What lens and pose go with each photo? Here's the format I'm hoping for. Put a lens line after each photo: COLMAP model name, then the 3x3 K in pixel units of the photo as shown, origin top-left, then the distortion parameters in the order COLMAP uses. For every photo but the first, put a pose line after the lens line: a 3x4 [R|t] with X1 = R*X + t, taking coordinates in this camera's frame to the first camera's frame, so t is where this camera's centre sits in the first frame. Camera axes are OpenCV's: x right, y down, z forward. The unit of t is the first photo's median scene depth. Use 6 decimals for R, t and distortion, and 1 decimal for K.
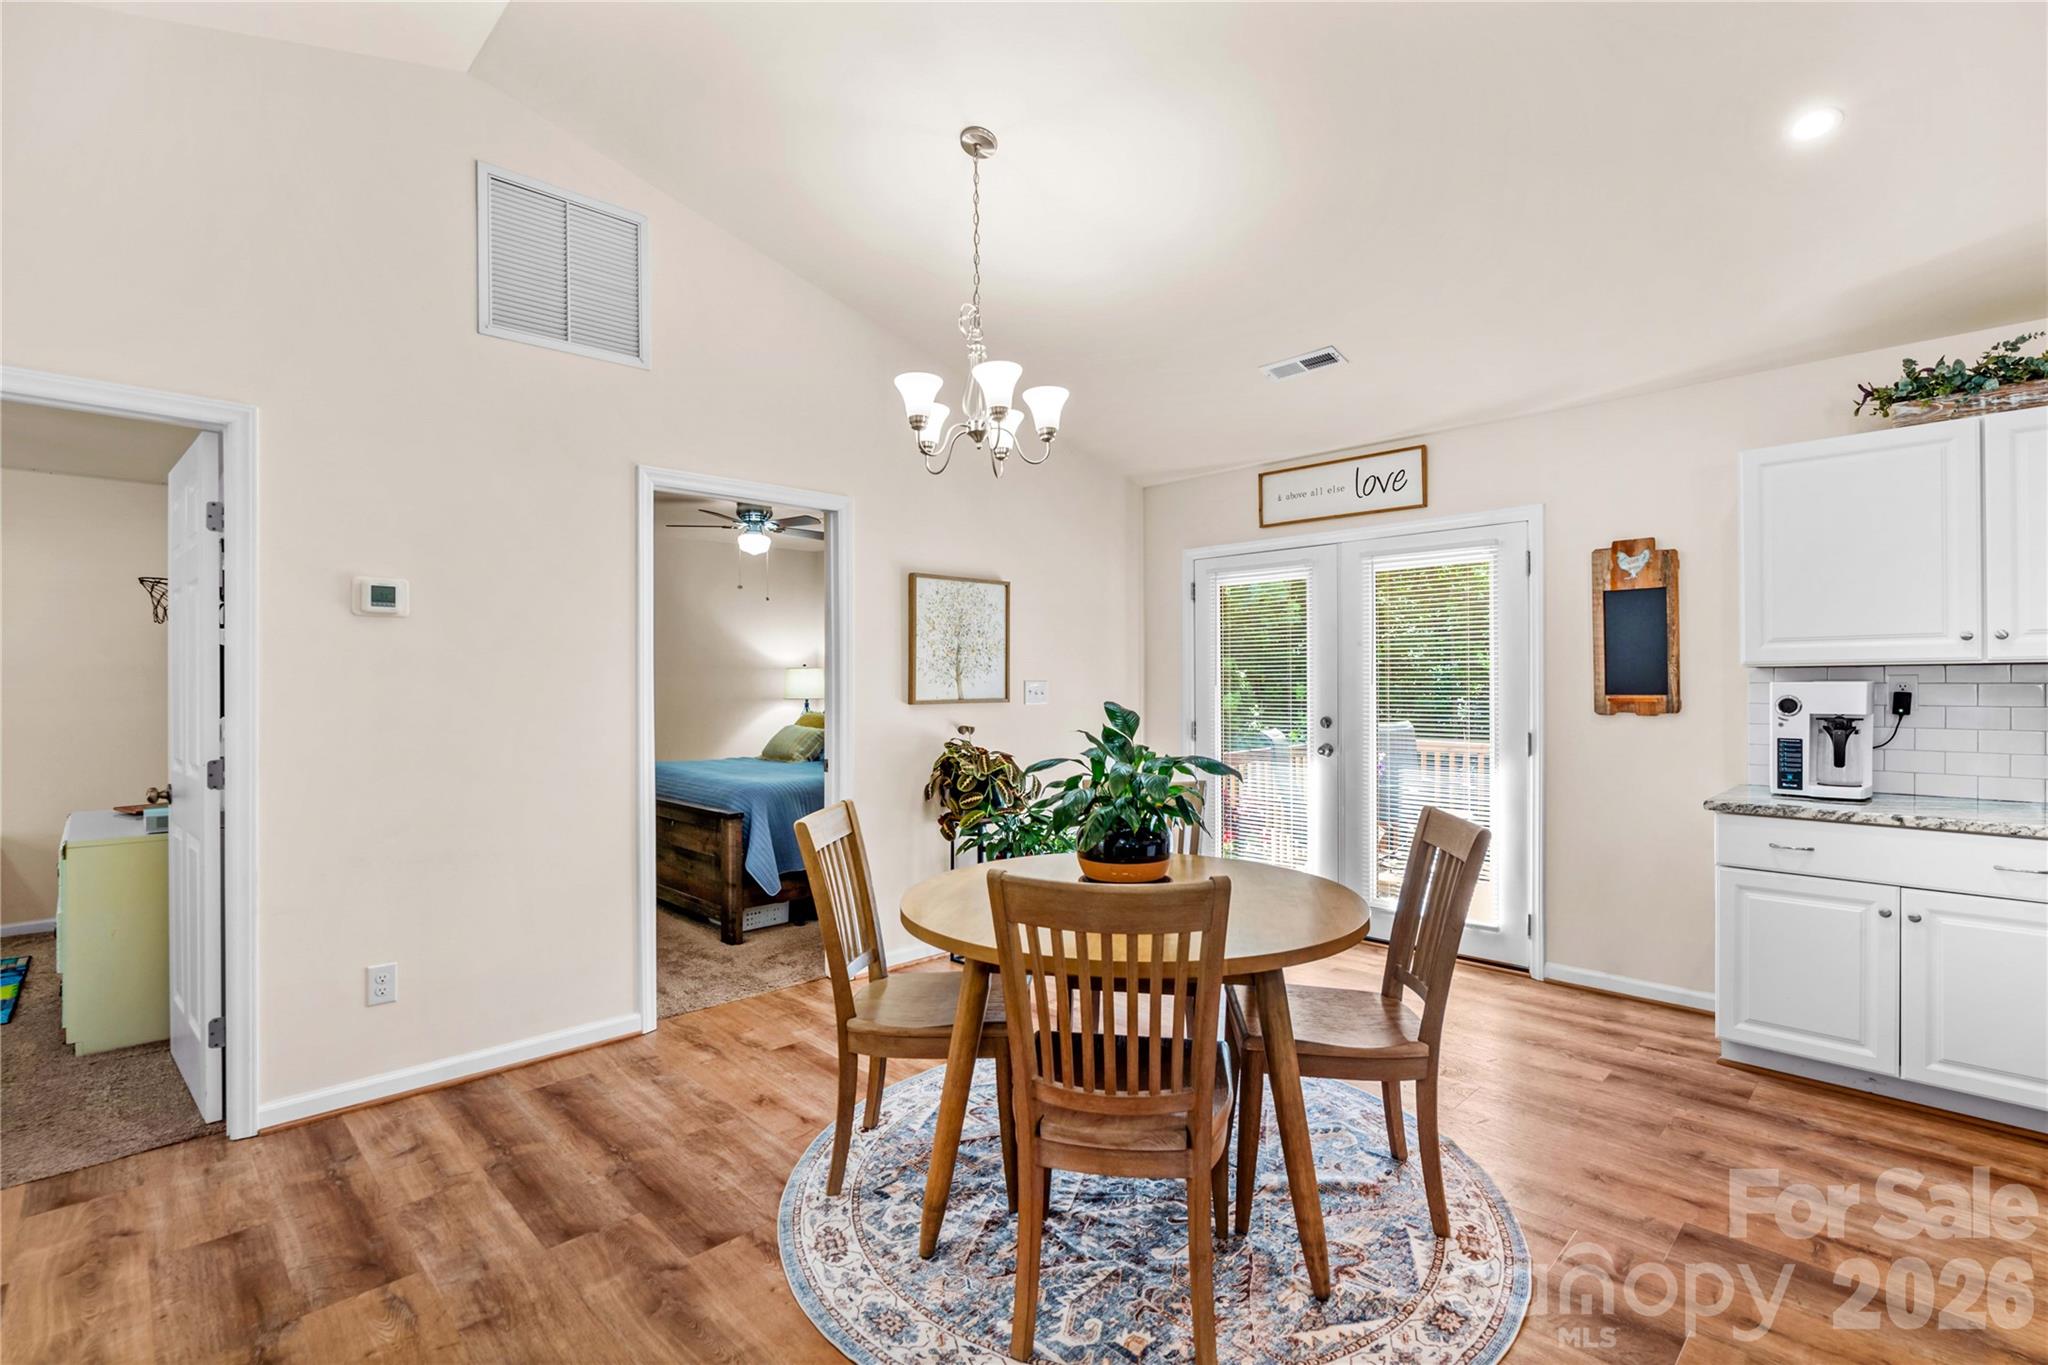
lens RADIAL K [[938.5, 0, 1030.2], [0, 938.5, 685.2], [0, 0, 1]] dist [-0.007787, 0.001242]
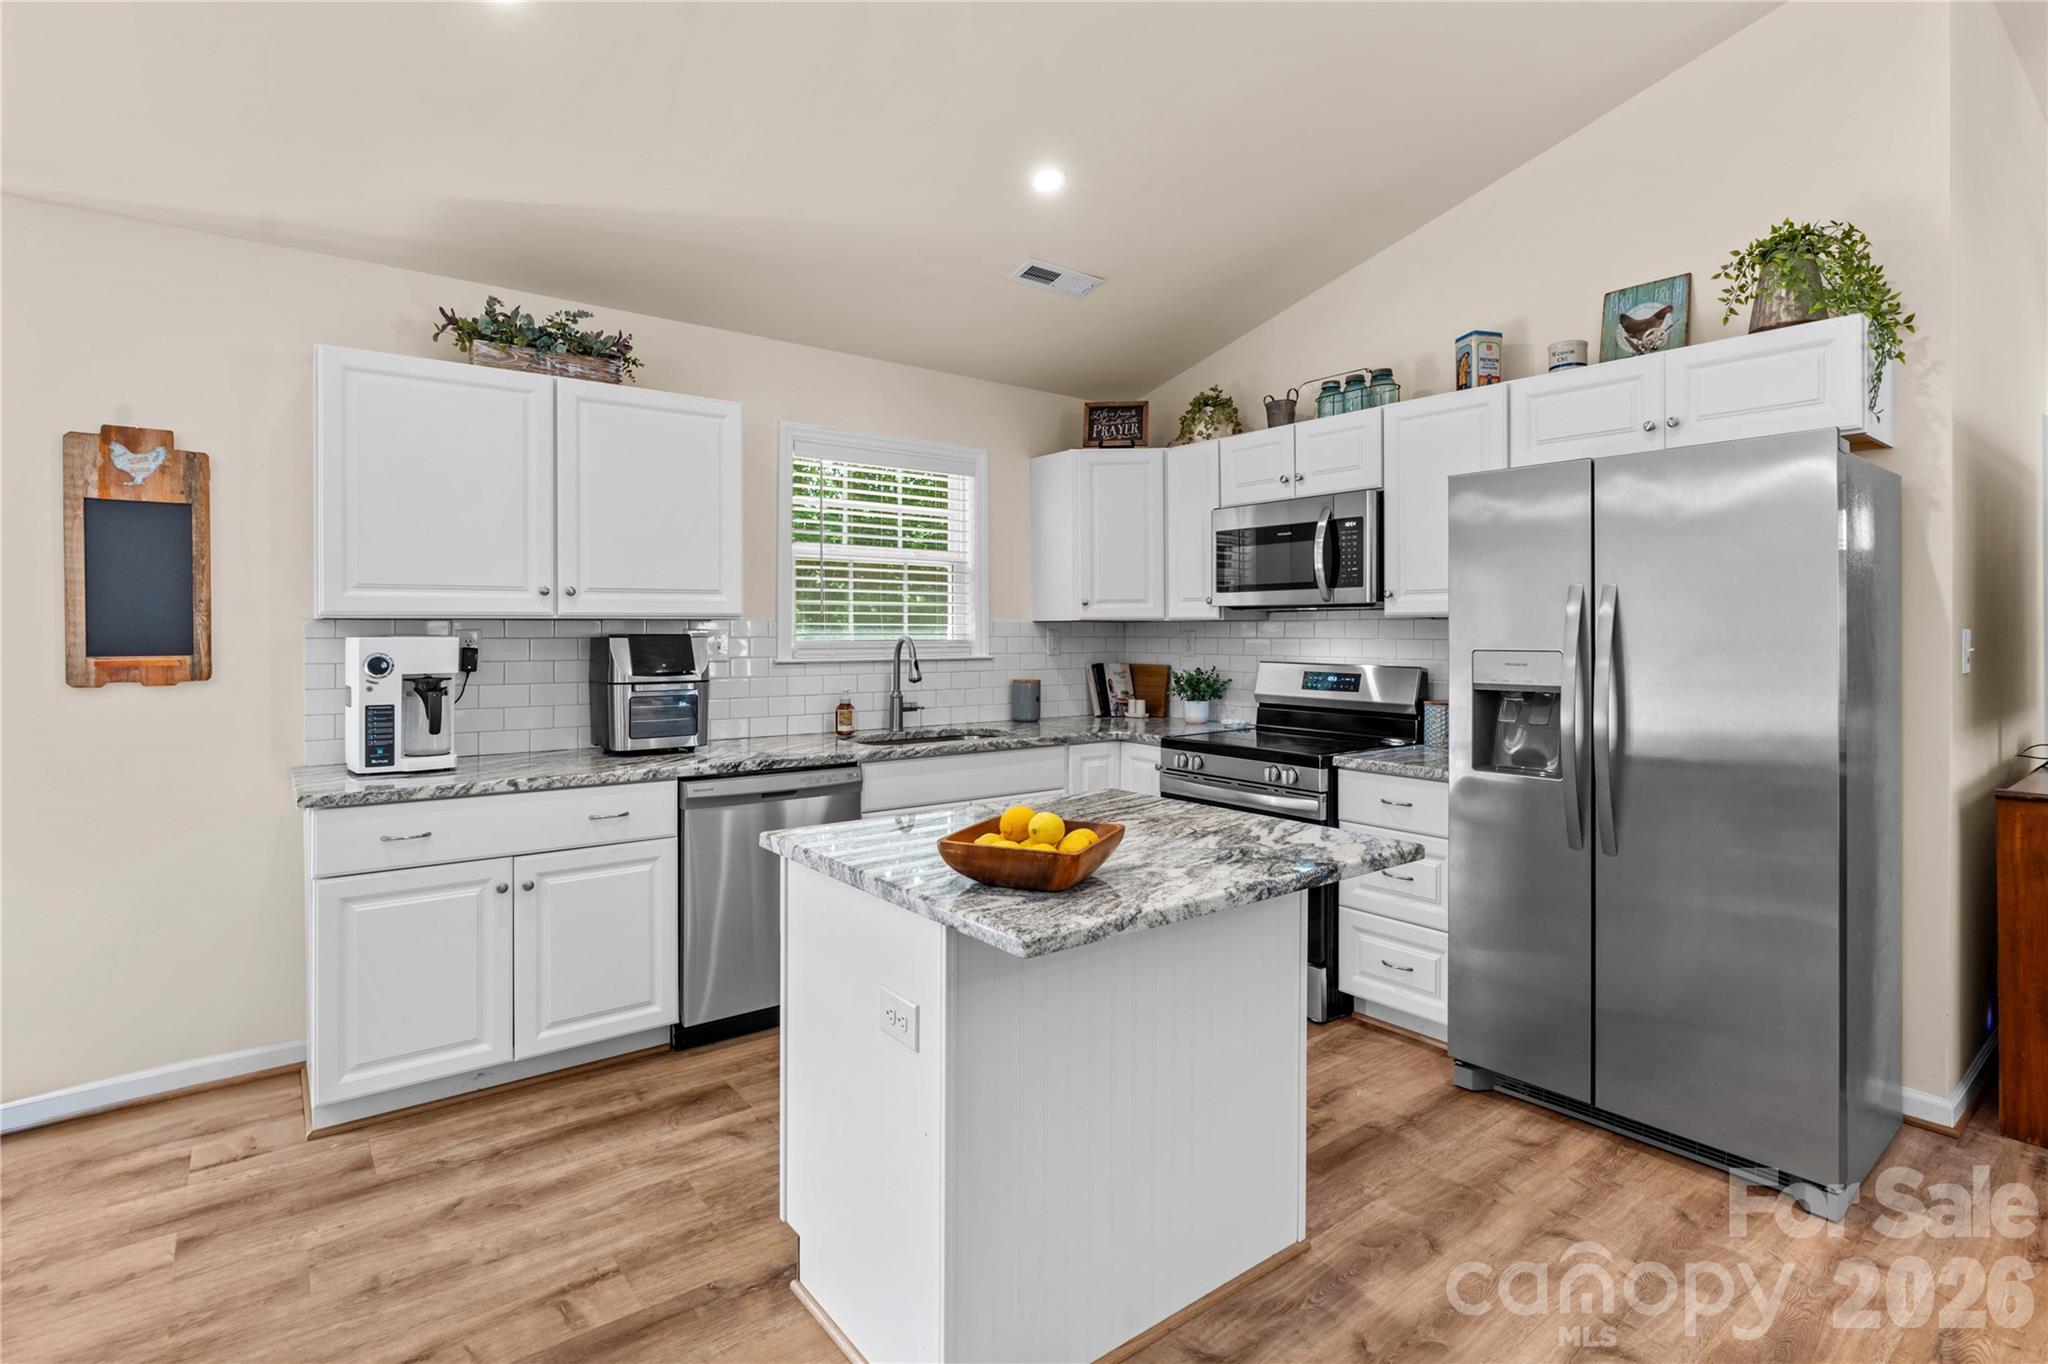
lens RADIAL K [[996.2, 0, 1048.4], [0, 996.2, 630.0], [0, 0, 1]] dist [-0.023769, 0.010782]
pose [[0.102642, 0.007153, 0.994693, 0.001022], [0.004167, 0.999962, -0.007620, -0.000488], [-0.994710, 0.004927, 0.102608, 0.317734]]
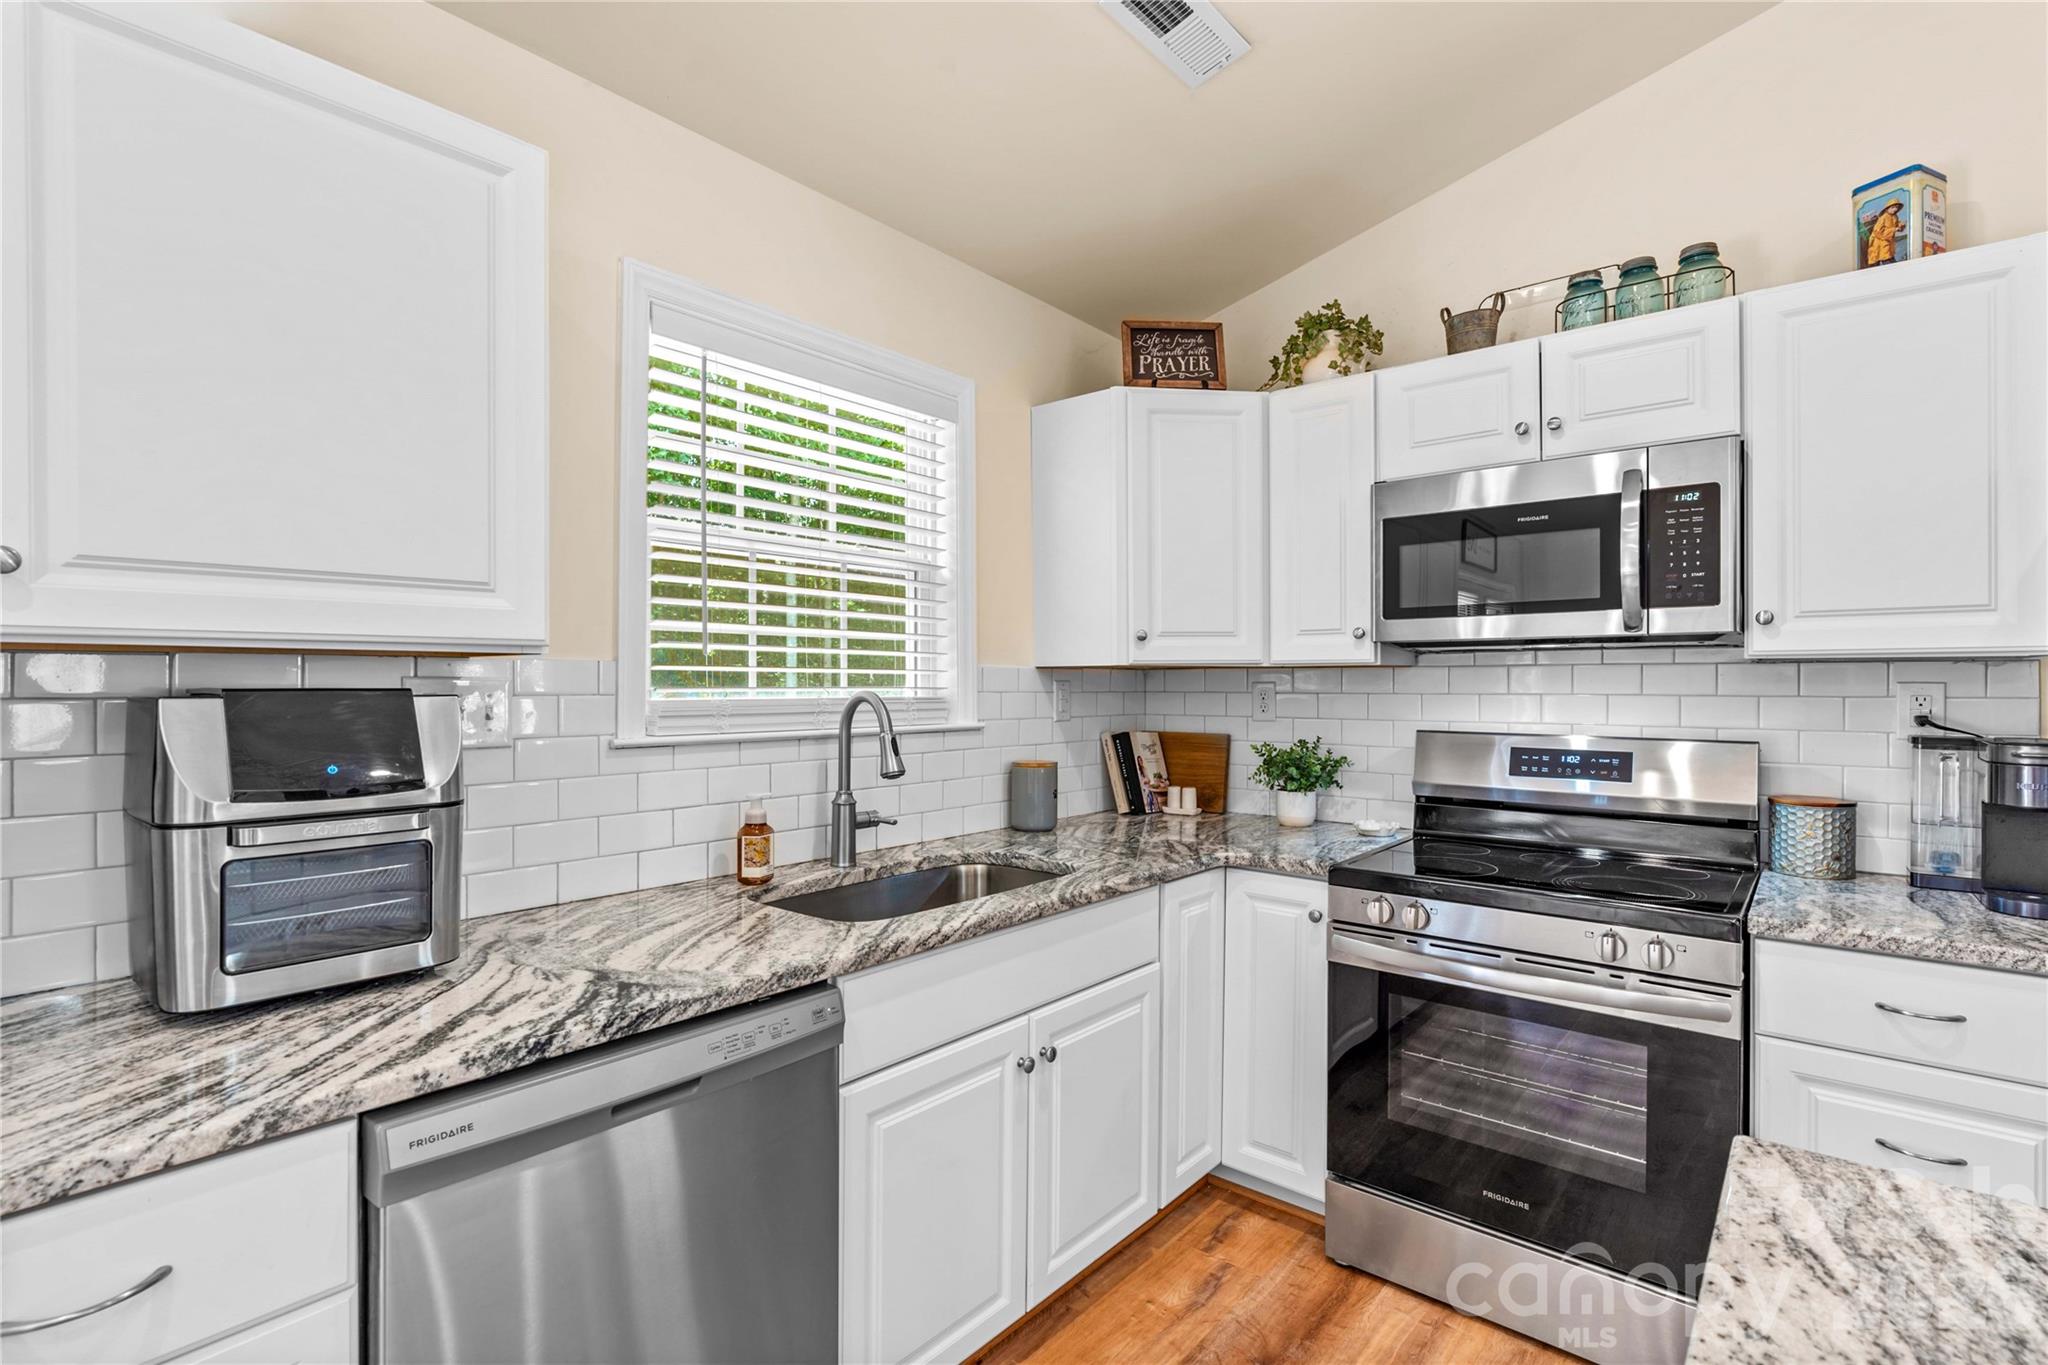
lens RADIAL K [[960.5, 0, 1038.8], [0, 960.5, 684.6], [0, 0, 1]] dist [-0.006797, 0.000192]
pose [[-0.103307, 0.005176, 0.994636, 0.576261], [0.005133, 0.999976, -0.004671, -0.004198], [-0.994636, 0.004623, -0.103331, 0.579586]]
